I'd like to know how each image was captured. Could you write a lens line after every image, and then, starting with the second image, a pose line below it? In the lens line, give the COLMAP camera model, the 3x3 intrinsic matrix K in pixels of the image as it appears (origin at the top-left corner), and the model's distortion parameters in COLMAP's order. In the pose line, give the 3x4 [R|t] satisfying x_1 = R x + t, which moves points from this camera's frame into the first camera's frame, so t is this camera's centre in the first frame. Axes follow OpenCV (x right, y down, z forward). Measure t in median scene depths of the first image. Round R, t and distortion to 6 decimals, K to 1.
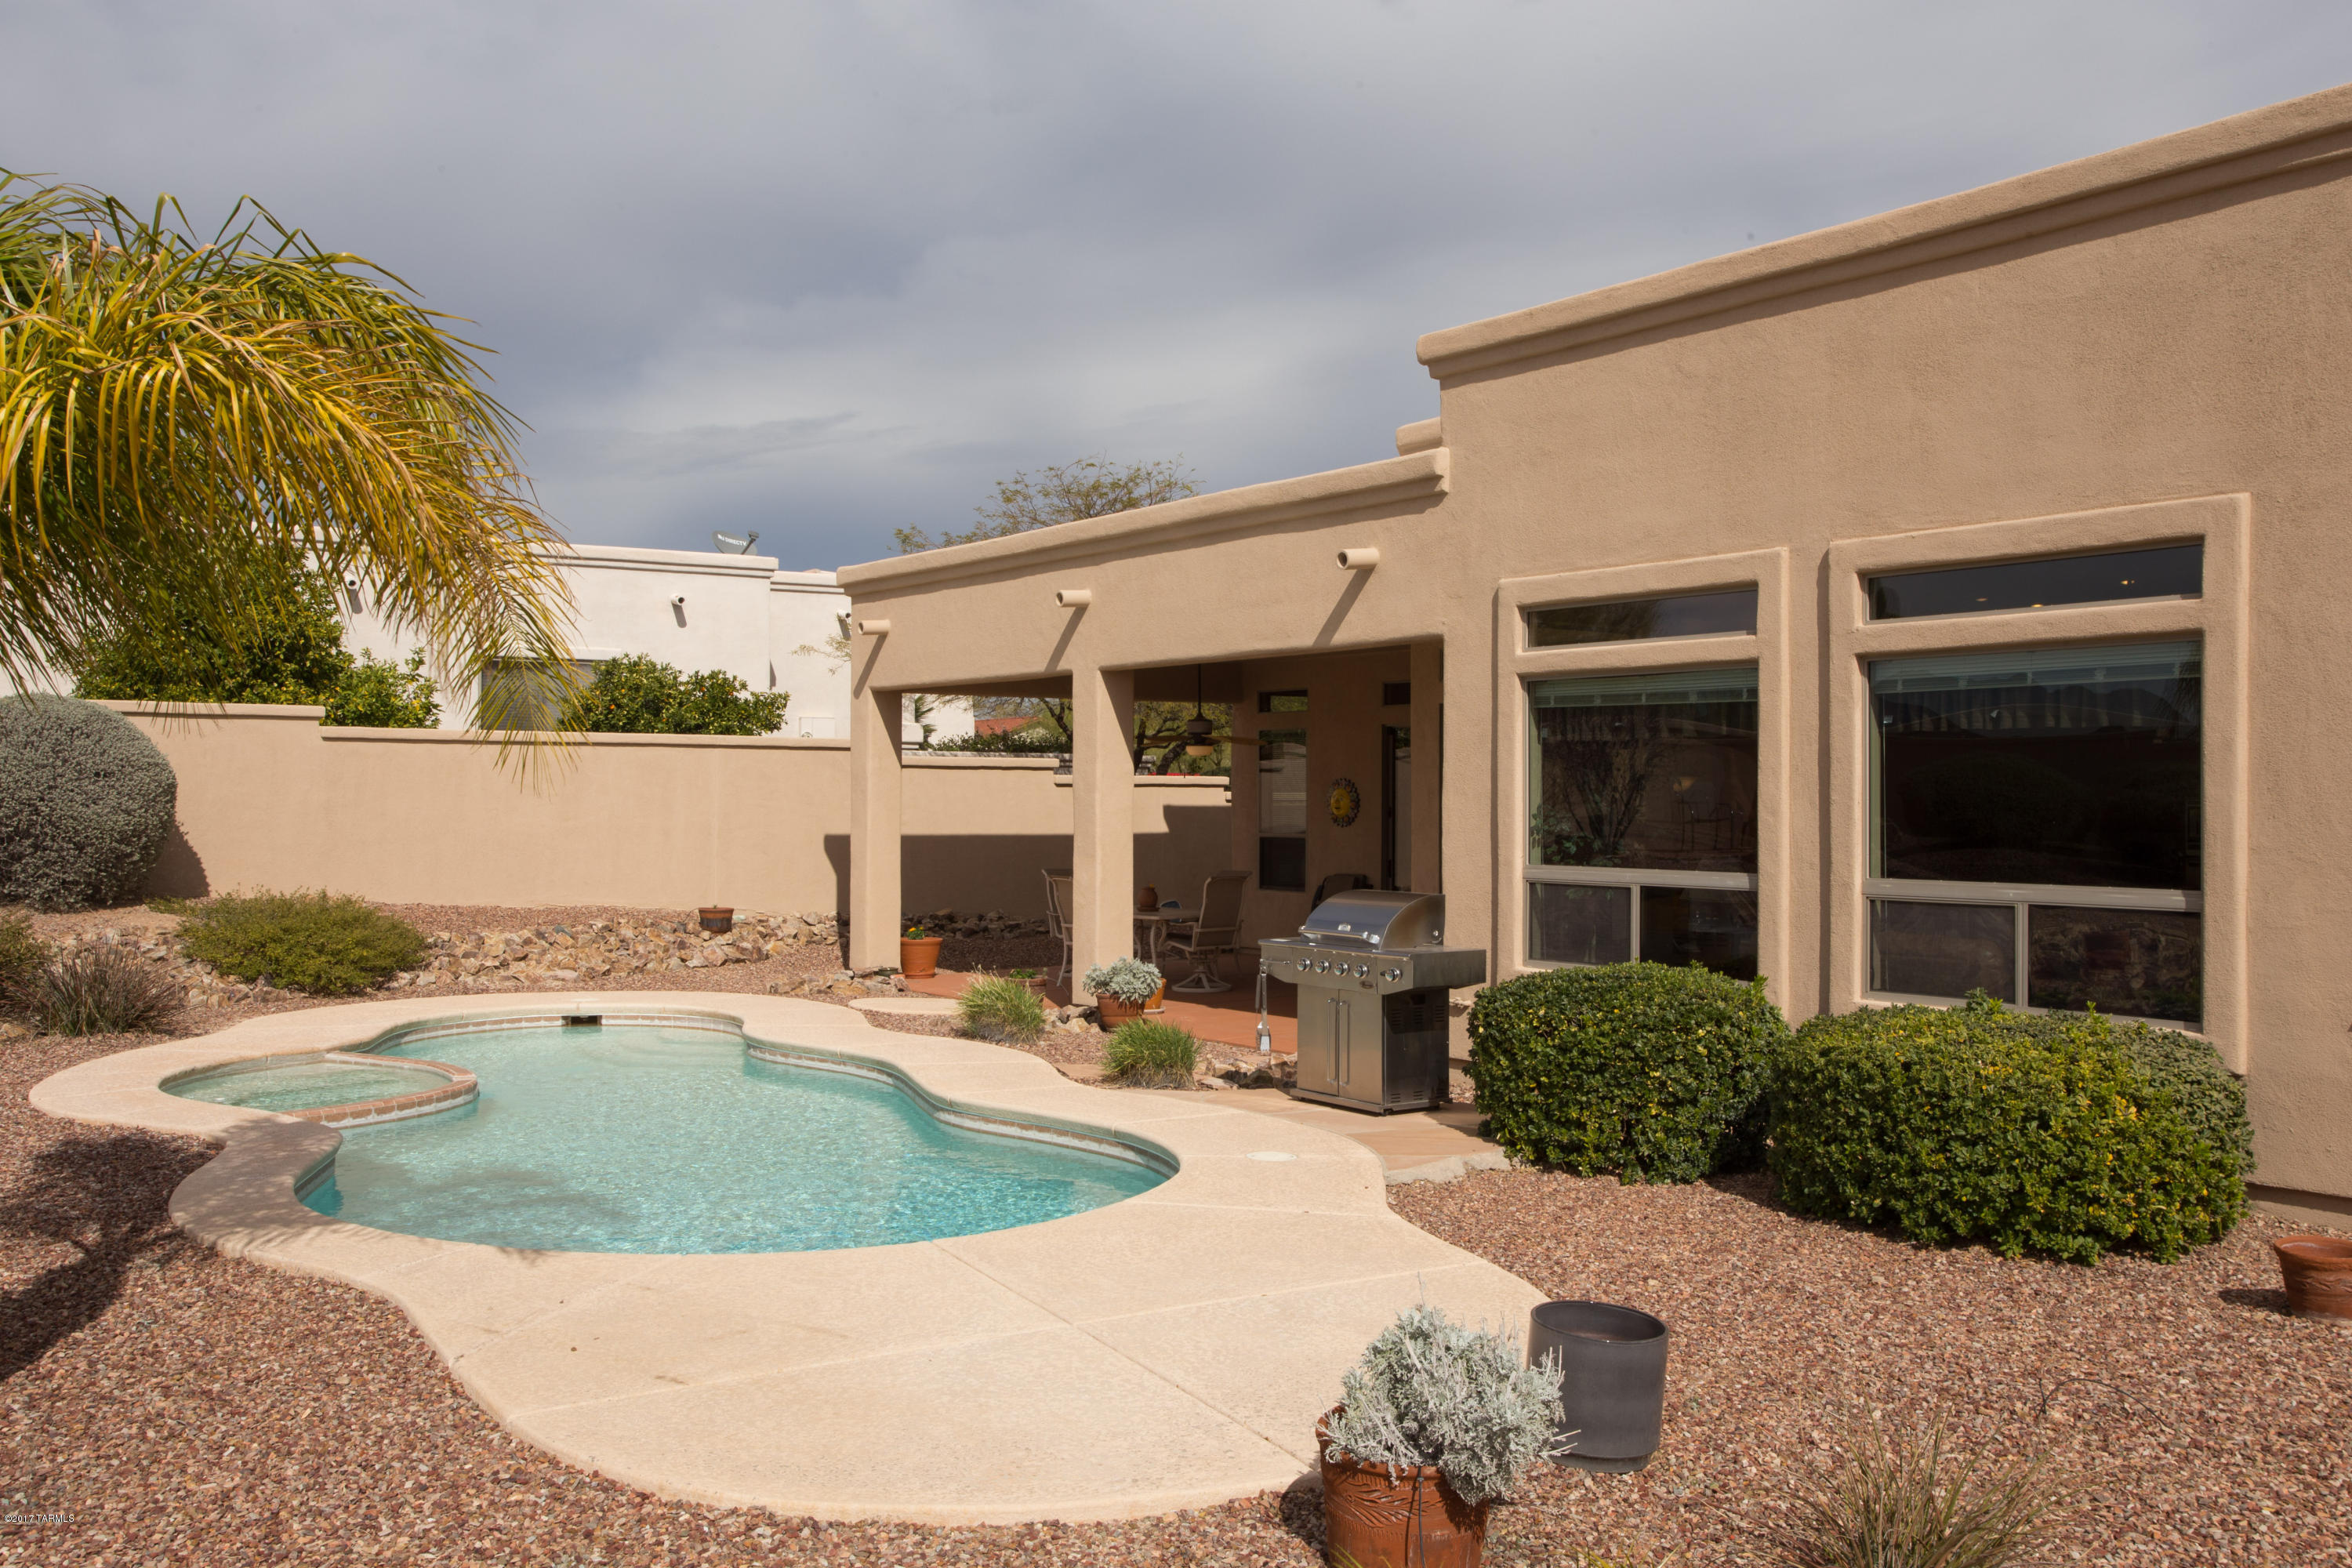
lens RADIAL K [[2058.0, 0, 1176.4], [0, 2058.0, 777.4], [0, 0, 1]] dist [0.002231, -0.001668]
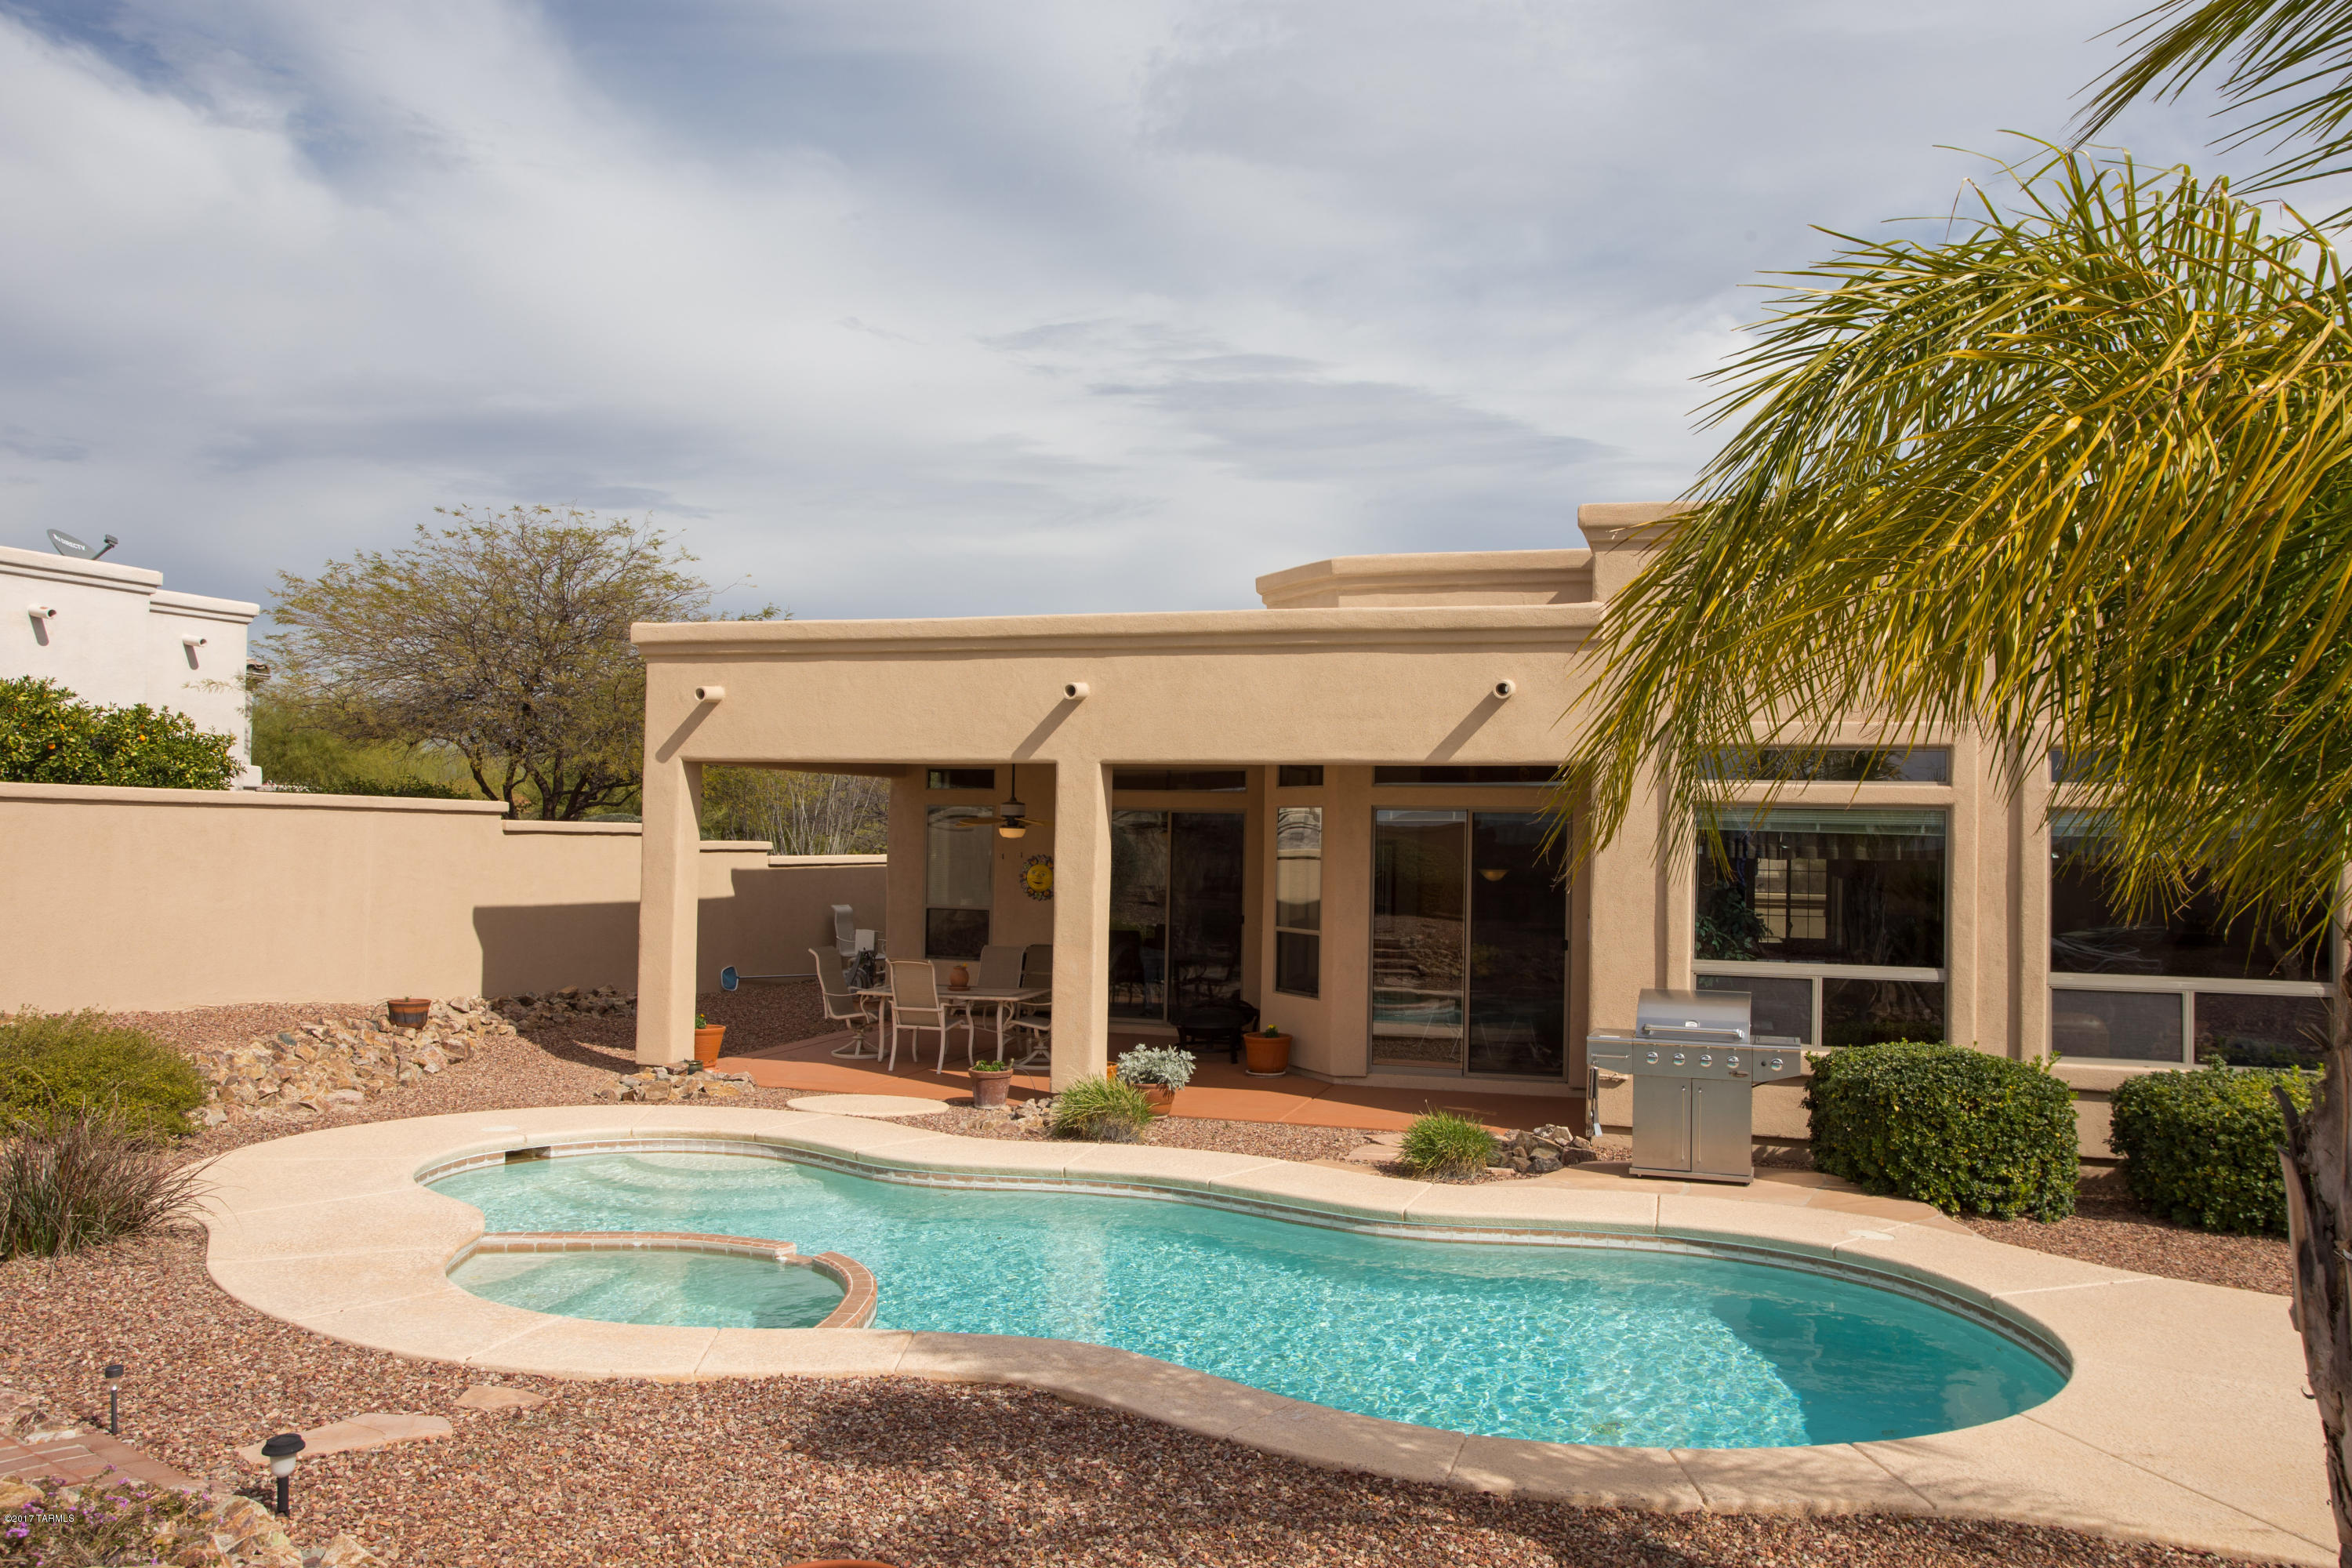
lens RADIAL K [[1790.8, 0, 1179.8], [0, 1790.8, 799.2], [0, 0, 1]] dist [0.000164, 0.005887]
pose [[0.793317, 0.023387, 0.608360, -0.638499], [-0.022367, 0.999707, -0.009264, -0.031514], [-0.608398, -0.006258, 0.793607, 0.317267]]
